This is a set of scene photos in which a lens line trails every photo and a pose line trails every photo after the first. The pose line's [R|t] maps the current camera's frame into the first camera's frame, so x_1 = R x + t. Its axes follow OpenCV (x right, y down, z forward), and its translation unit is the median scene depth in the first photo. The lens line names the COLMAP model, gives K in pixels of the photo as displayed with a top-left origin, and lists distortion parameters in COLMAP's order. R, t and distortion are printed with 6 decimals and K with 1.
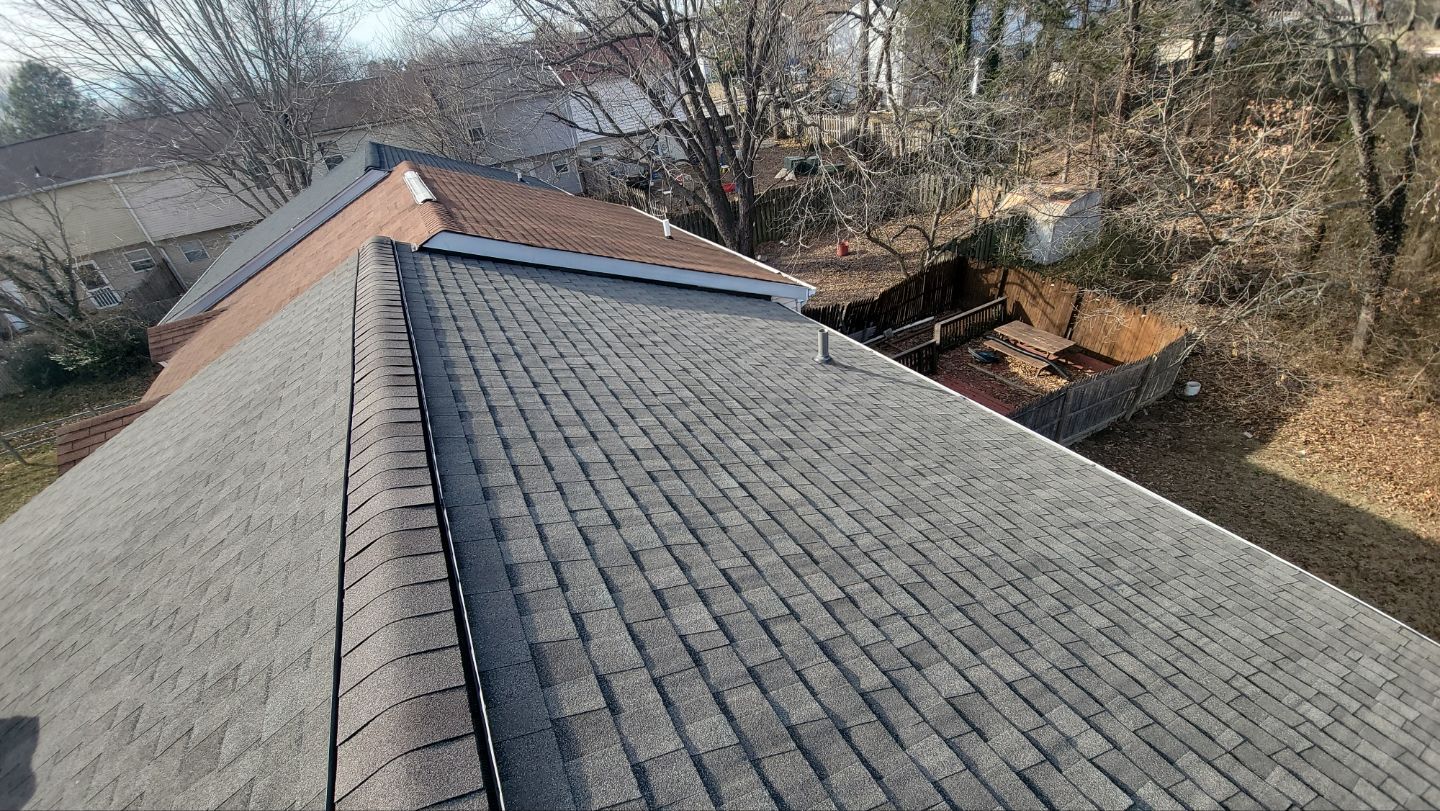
lens RADIAL K [[573.5, 0, 690.9], [0, 573.5, 445.0], [0, 0, 1]] dist [0.003491, -0.003046]
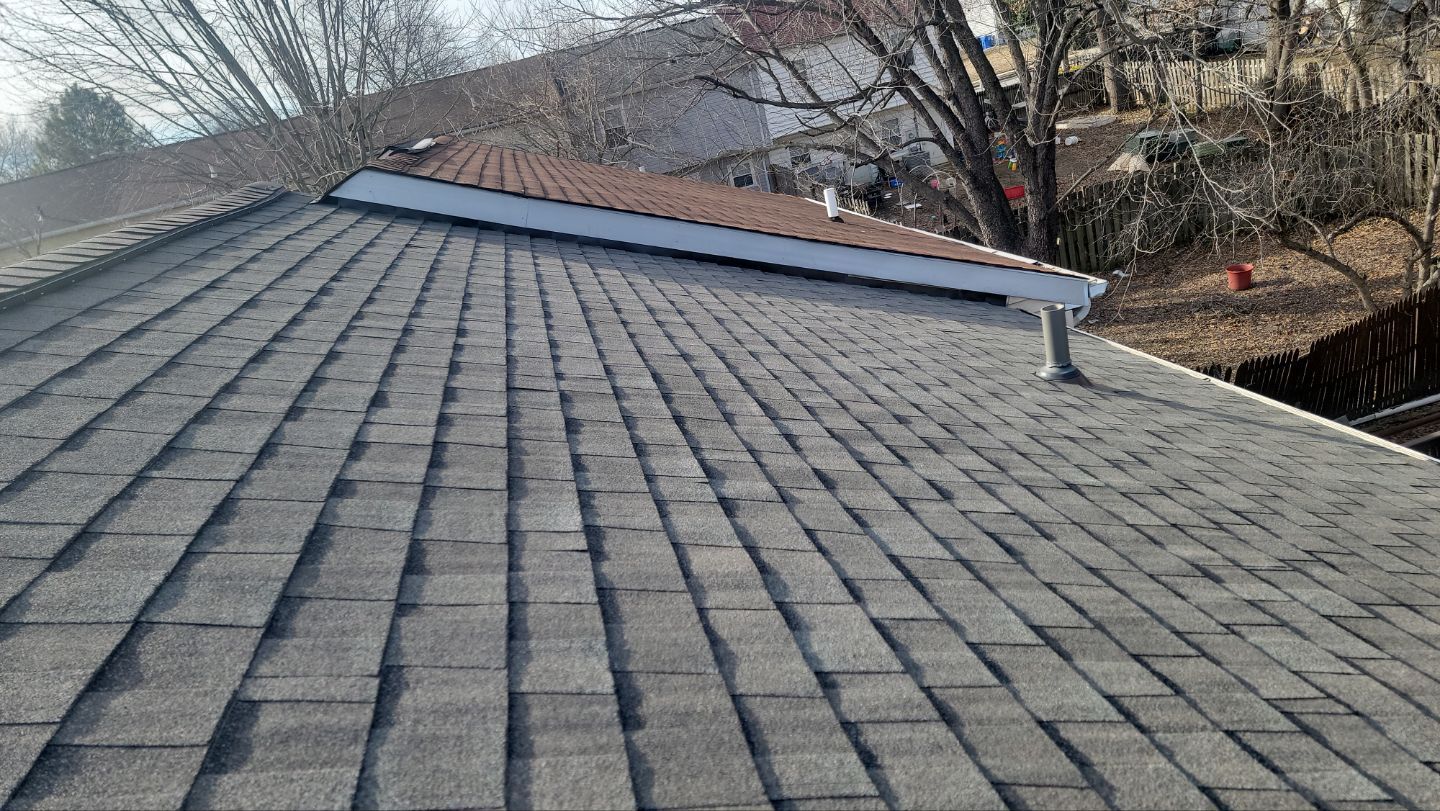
lens RADIAL K [[1005.8, 0, 726.2], [0, 1005.8, 415.7], [0, 0, 1]] dist [0.110379, -0.101024]
pose [[0.971757, 0.008174, -0.235844, 0.246142], [-0.061540, 0.973597, -0.219820, 0.103266], [0.227820, 0.228125, 0.946603, 0.306833]]
